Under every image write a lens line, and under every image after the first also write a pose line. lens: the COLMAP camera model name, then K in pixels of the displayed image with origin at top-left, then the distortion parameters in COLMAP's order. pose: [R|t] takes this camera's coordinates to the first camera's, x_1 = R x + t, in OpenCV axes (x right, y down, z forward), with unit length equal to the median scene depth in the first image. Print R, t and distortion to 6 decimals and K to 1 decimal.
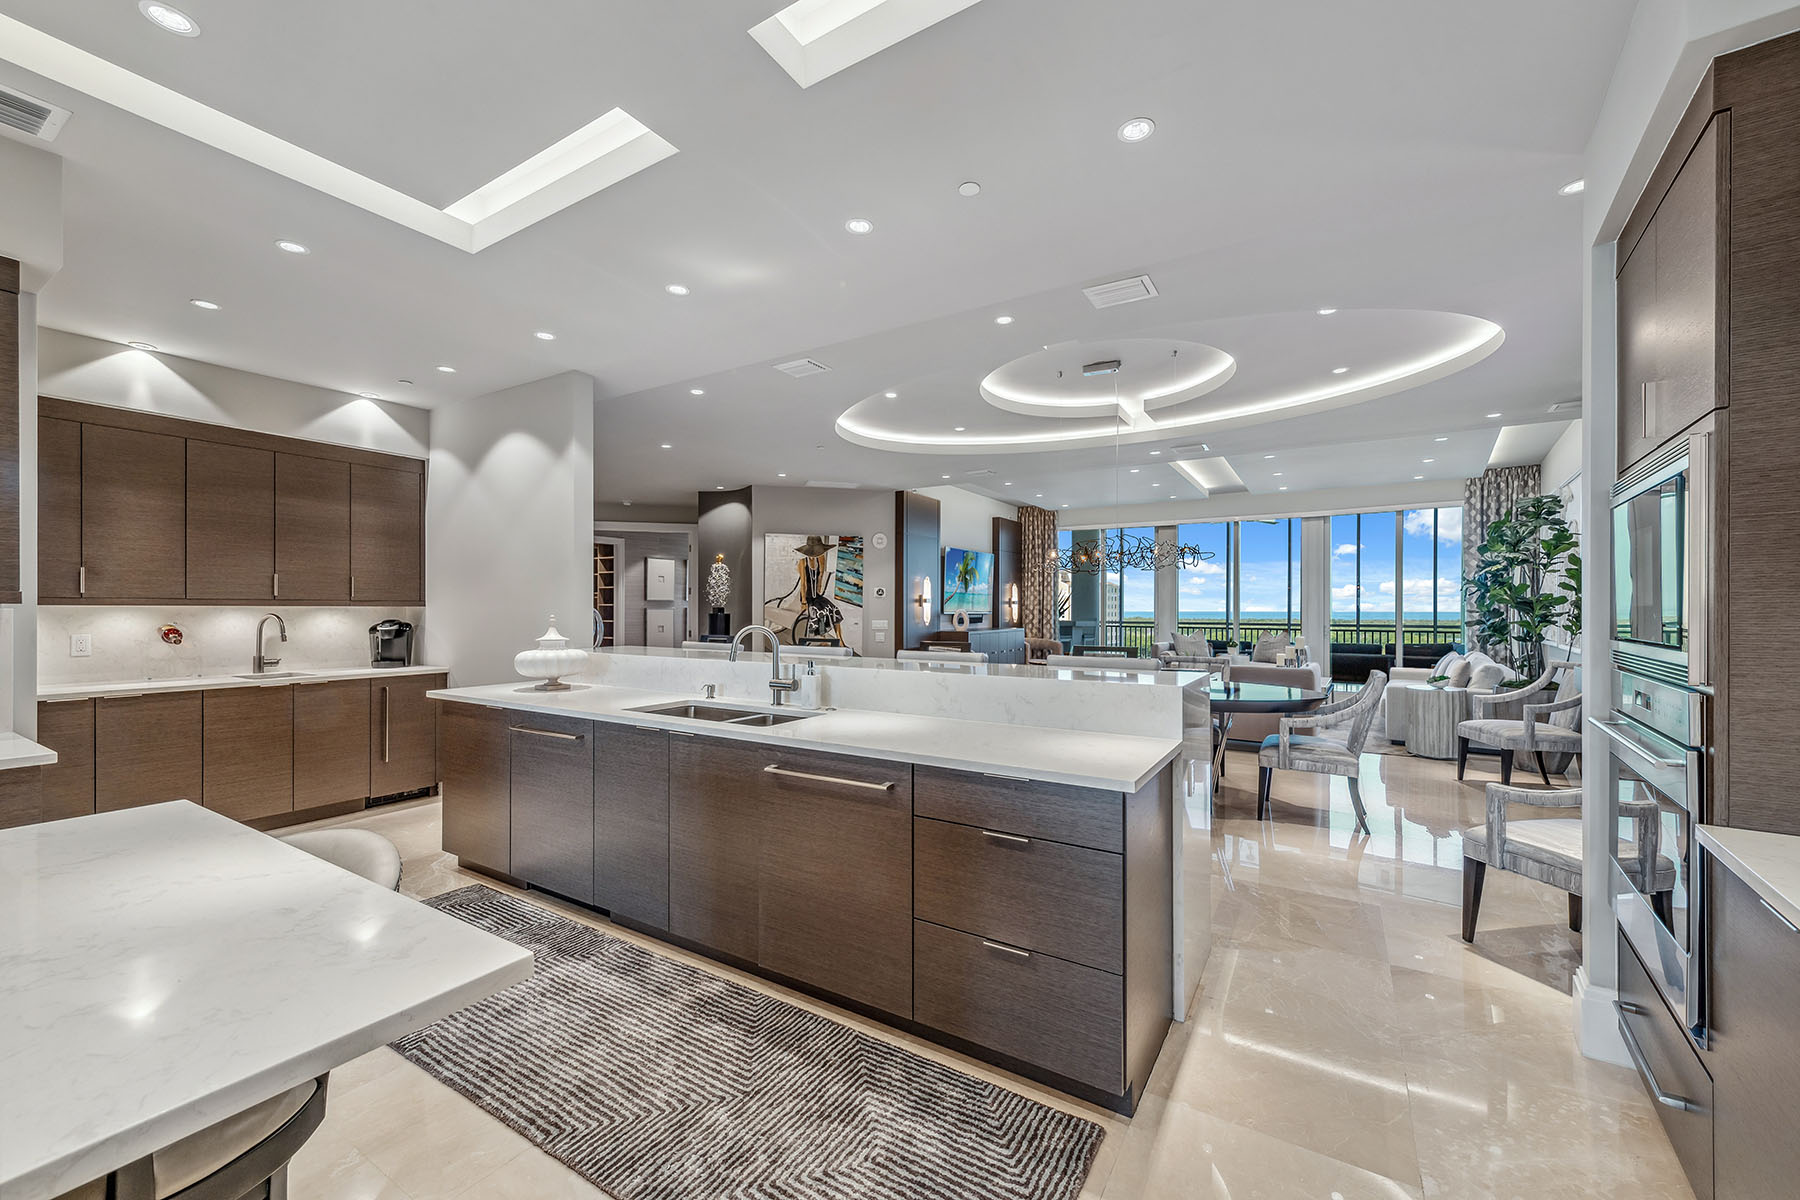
lens RADIAL K [[703.0, 0, 899.6], [0, 703.0, 608.0], [0, 0, 1]] dist [0.007407, -0.001425]
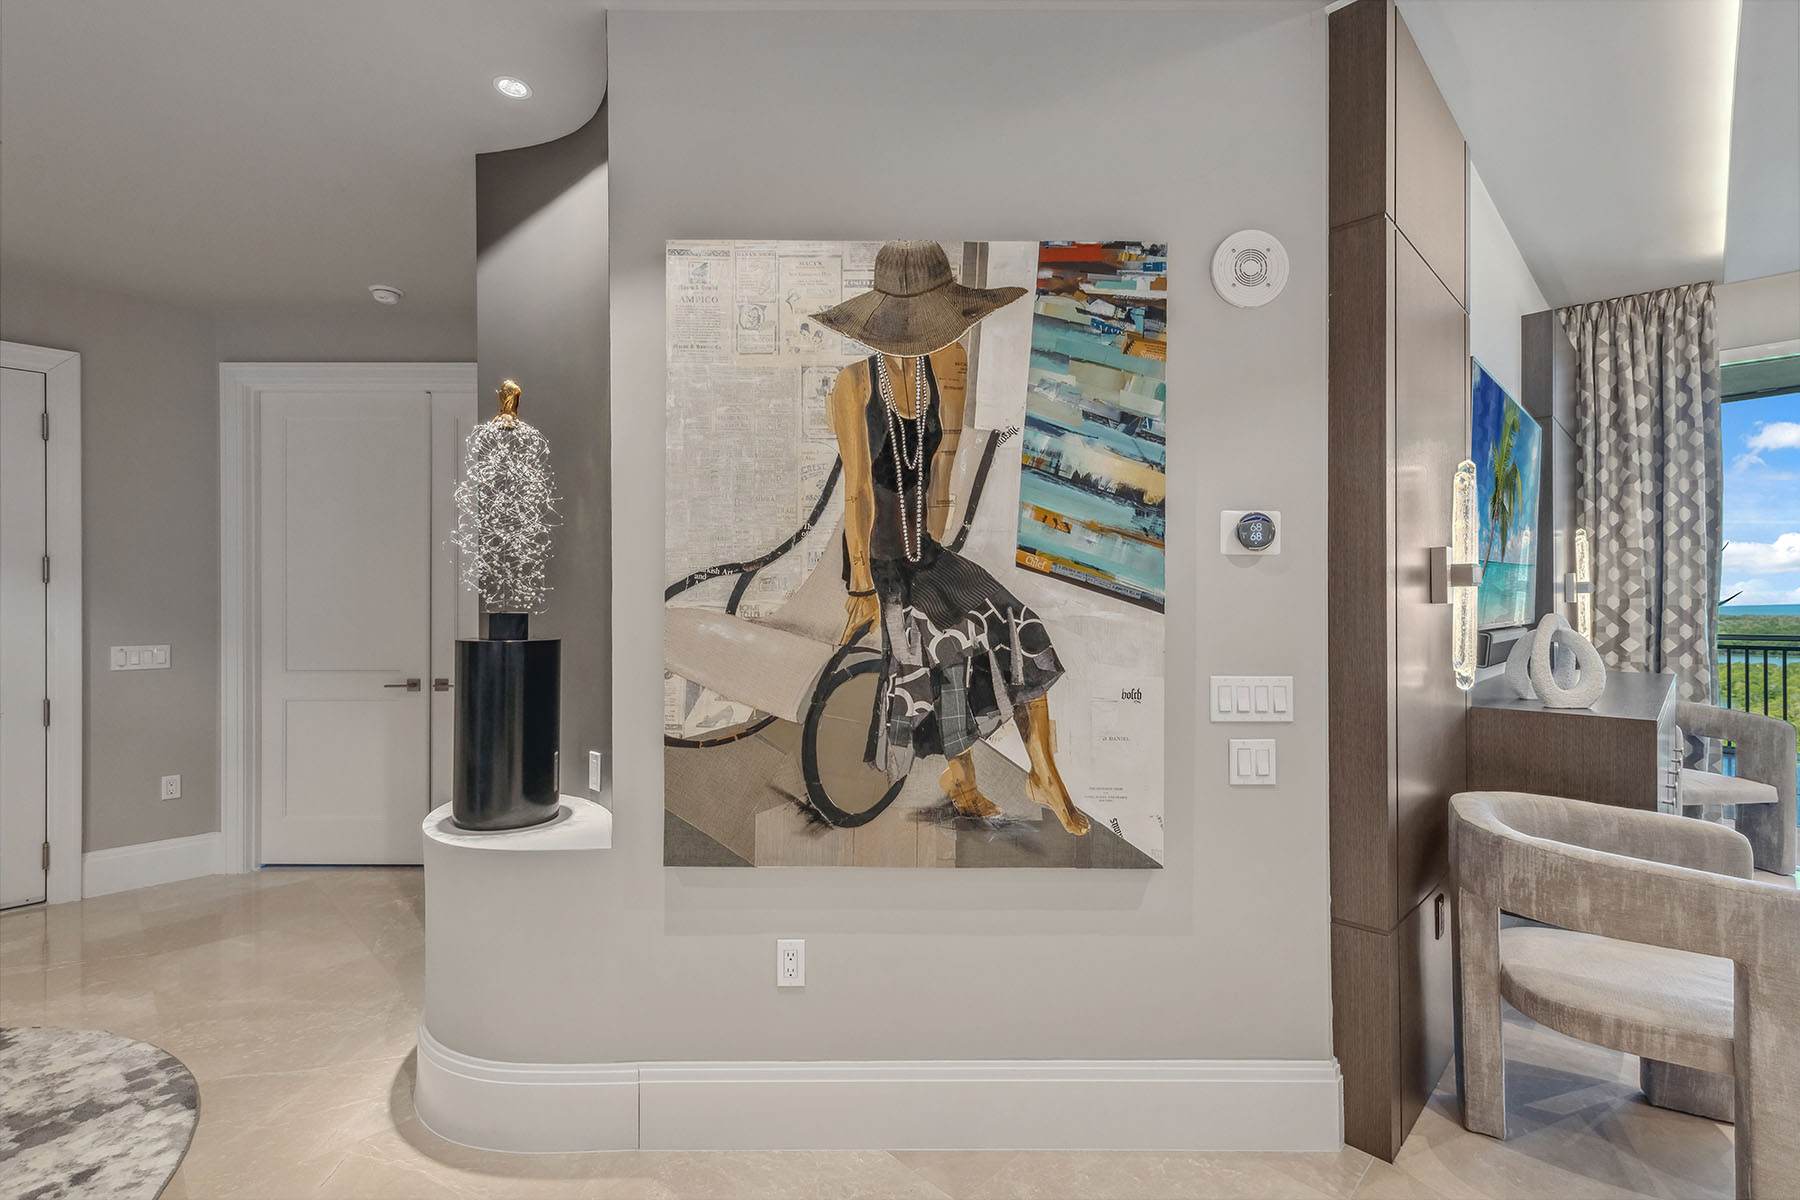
lens RADIAL K [[806.9, 0, 882.4], [0, 806.9, 600.2], [0, 0, 1]] dist [0.002675, 0.002010]
pose [[0.971123, -0.005720, -0.238510, -0.075313], [0.004693, 0.999977, -0.004872, -0.002934], [0.238532, 0.003612, 0.971128, 0.769381]]
